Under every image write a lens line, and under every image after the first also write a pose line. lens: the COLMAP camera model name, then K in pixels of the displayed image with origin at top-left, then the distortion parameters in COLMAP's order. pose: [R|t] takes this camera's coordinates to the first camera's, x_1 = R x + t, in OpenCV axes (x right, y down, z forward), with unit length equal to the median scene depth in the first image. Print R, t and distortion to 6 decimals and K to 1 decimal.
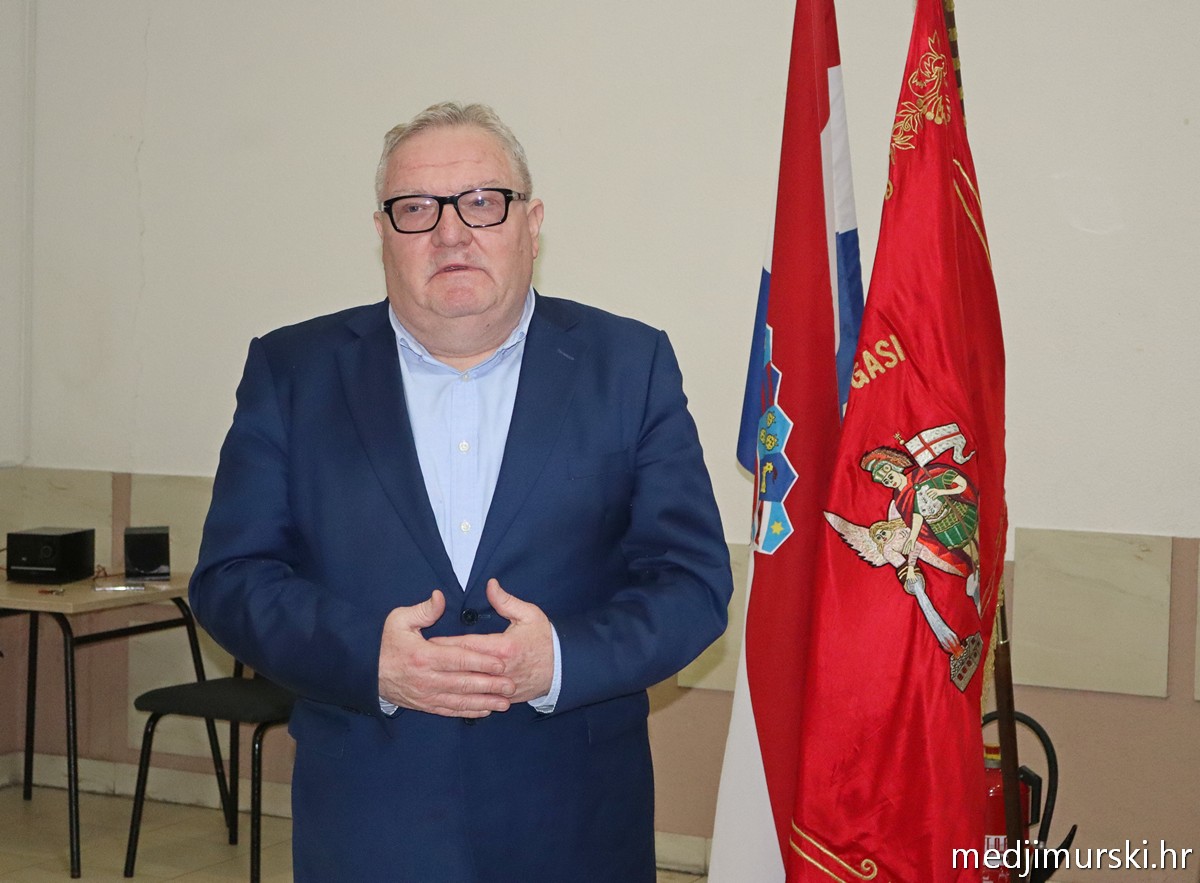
lens RADIAL K [[2271.9, 0, 599.8], [0, 2271.9, 441.3], [0, 0, 1]] dist [0.031854, 0.000000]
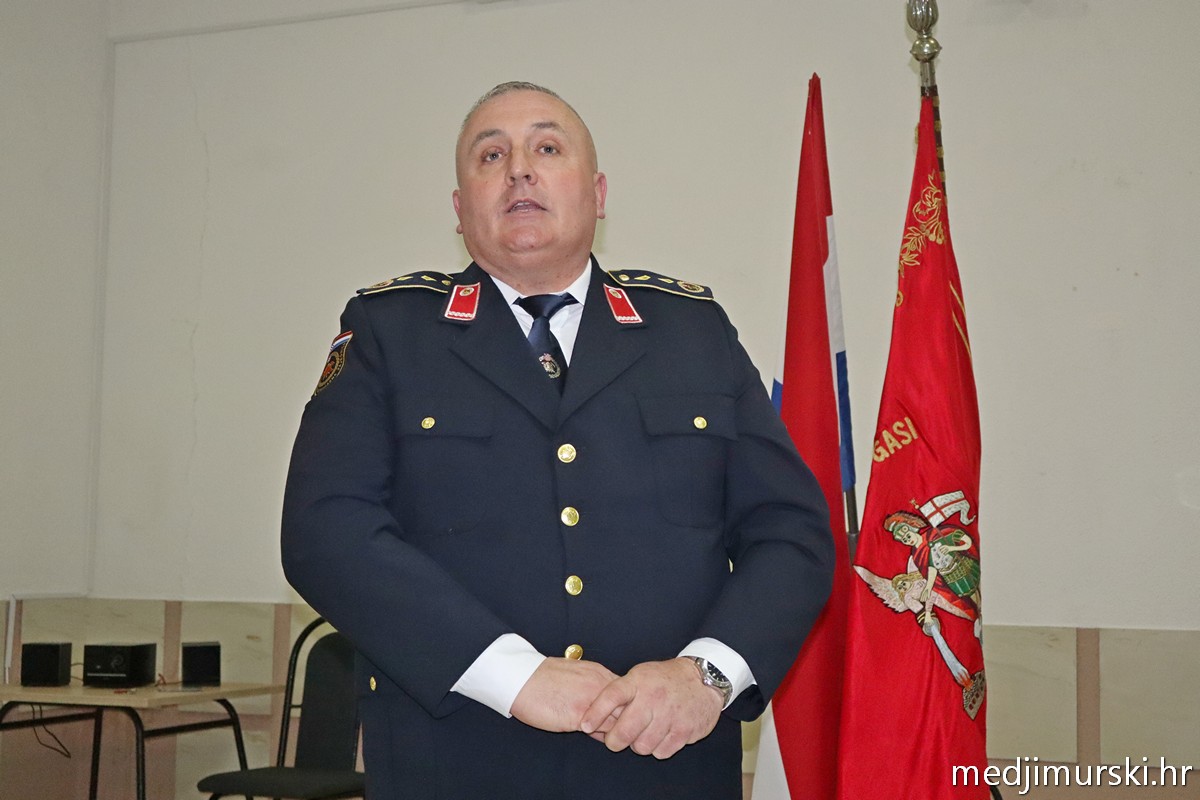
lens RADIAL K [[1838.3, 0, 600.3], [0, 1838.3, 400.1], [0, 0, 1]] dist [0.021189, 0.000000]
pose [[0.998683, -0.002096, 0.051254, -0.081552], [0.008149, 0.992957, -0.118190, 0.057124], [-0.050645, 0.118453, 0.991667, 0.047138]]
